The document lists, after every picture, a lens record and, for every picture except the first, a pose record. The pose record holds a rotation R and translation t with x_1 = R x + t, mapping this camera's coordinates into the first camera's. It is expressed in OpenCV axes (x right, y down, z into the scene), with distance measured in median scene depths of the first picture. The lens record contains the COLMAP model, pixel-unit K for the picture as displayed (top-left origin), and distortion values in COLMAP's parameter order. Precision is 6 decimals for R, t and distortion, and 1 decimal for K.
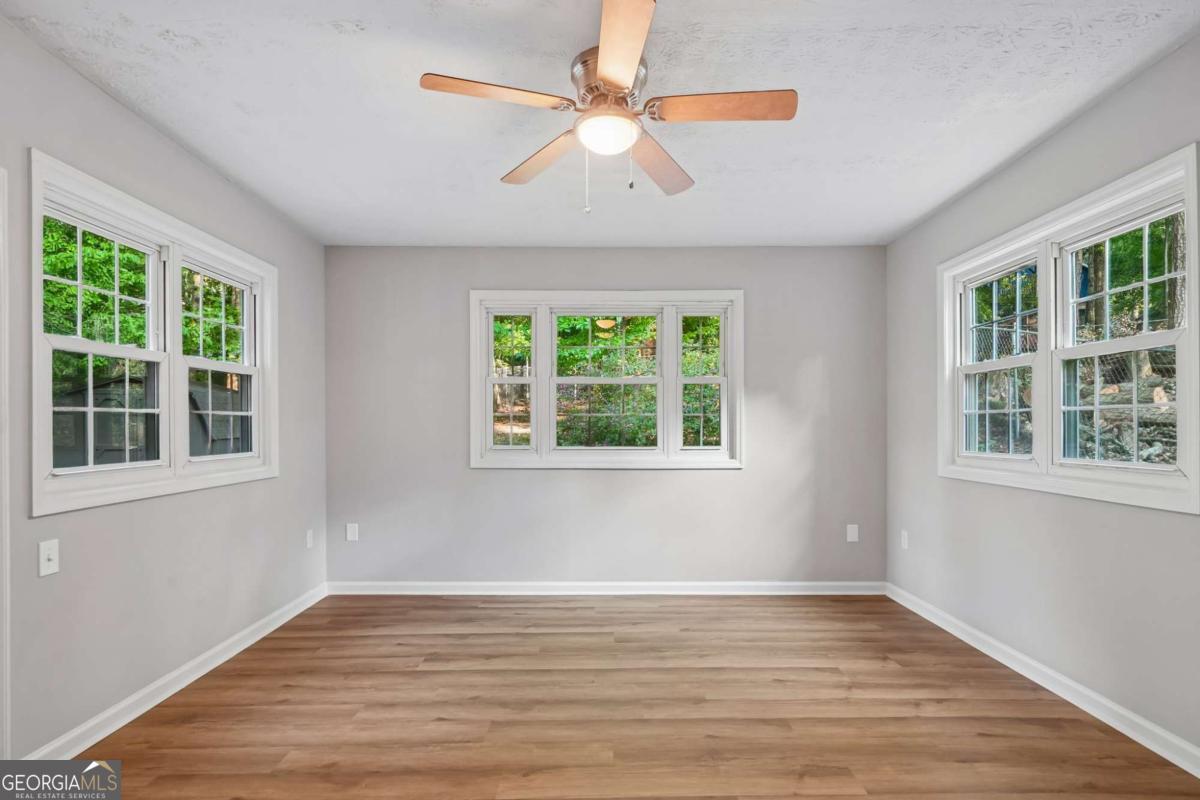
lens RADIAL K [[591.5, 0, 600.6], [0, 591.5, 425.5], [0, 0, 1]] dist [-0.018530, 0.000045]
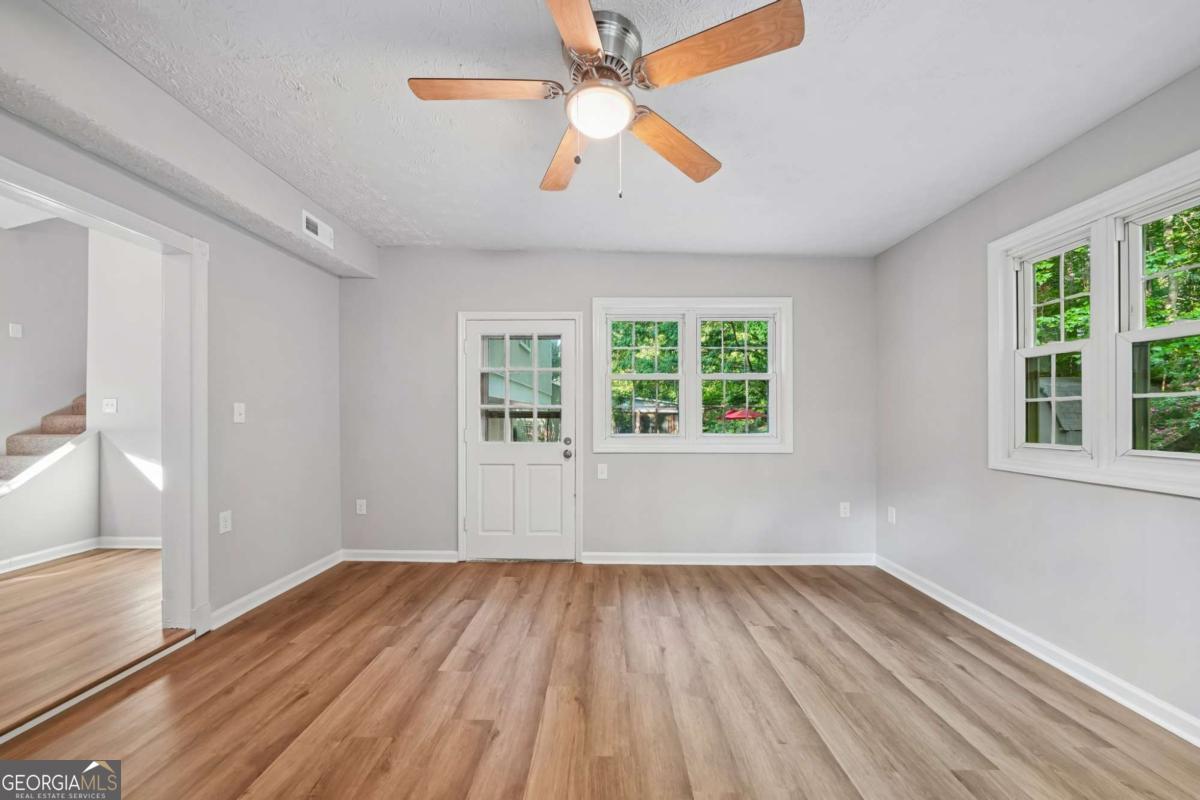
lens RADIAL K [[411.8, 0, 602.3], [0, 411.8, 418.5], [0, 0, 1]] dist [-0.006993, -0.000141]
pose [[-0.000202, 0.000802, -1.000000, 0.448709], [-0.004569, 0.999989, 0.000803, 0.010635], [0.999990, 0.004570, -0.000198, 0.659725]]
